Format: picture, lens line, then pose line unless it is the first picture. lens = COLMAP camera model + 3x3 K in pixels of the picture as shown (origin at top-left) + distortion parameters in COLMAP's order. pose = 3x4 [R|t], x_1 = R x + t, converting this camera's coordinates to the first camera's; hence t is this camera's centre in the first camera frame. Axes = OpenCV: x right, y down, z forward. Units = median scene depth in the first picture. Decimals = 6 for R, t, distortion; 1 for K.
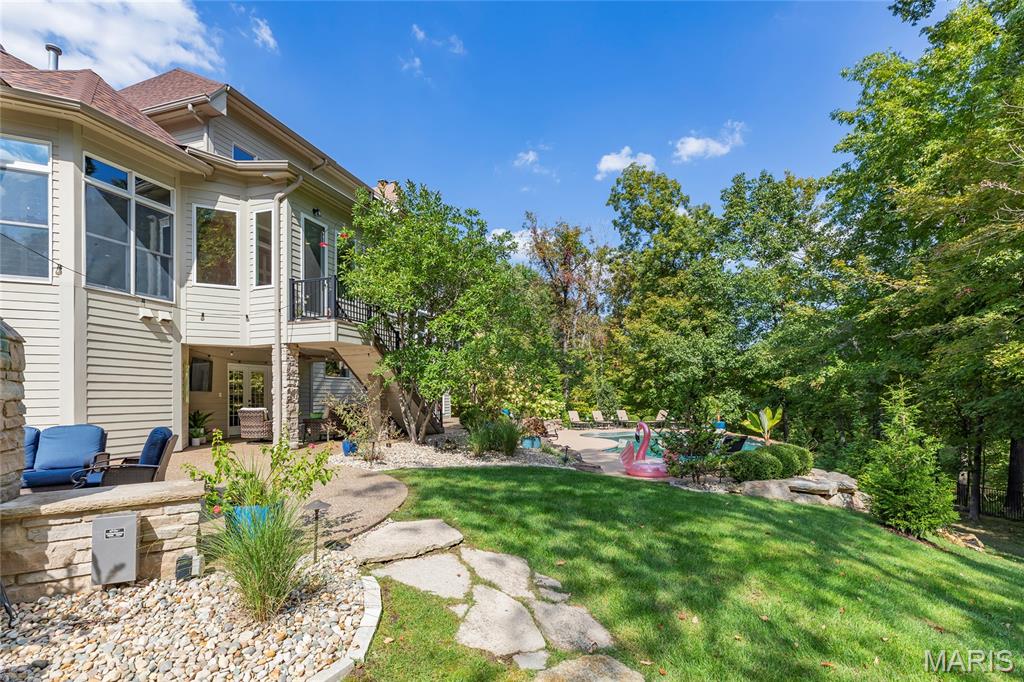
lens RADIAL K [[456.4, 0, 511.1], [0, 456.4, 391.7], [0, 0, 1]] dist [0.004462, 0.000170]
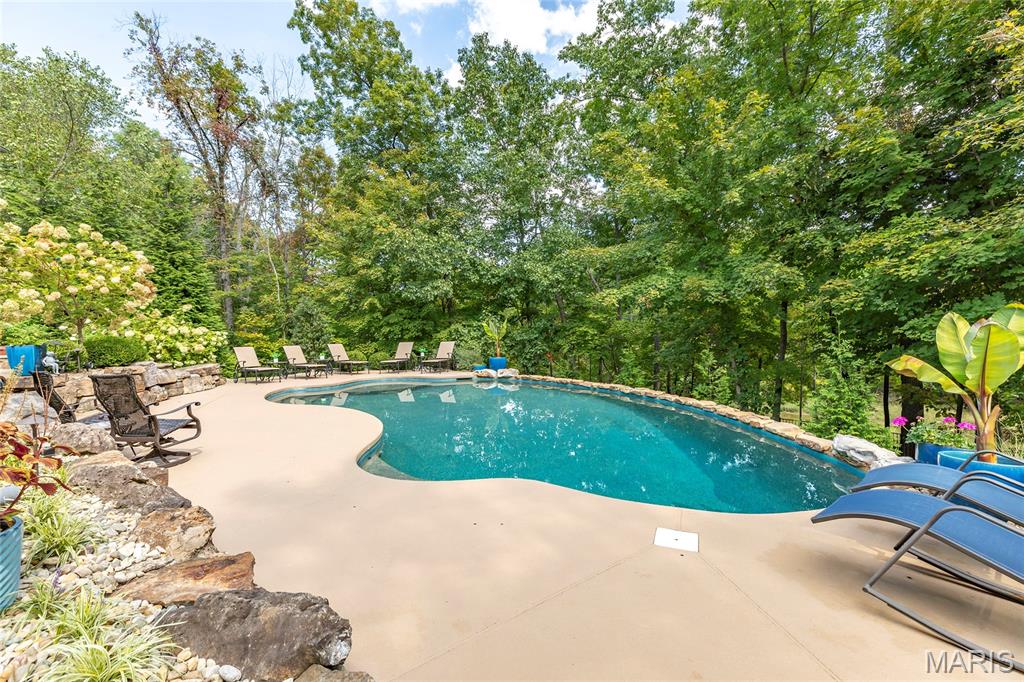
lens RADIAL K [[456.4, 0, 513.9], [0, 456.4, 360.1], [0, 0, 1]] dist [0.004462, 0.000170]
pose [[0.779685, -0.040767, 0.624843, 0.039900], [-0.004016, 0.997532, 0.070094, 0.016072], [-0.626159, -0.057161, 0.777597, 0.329357]]
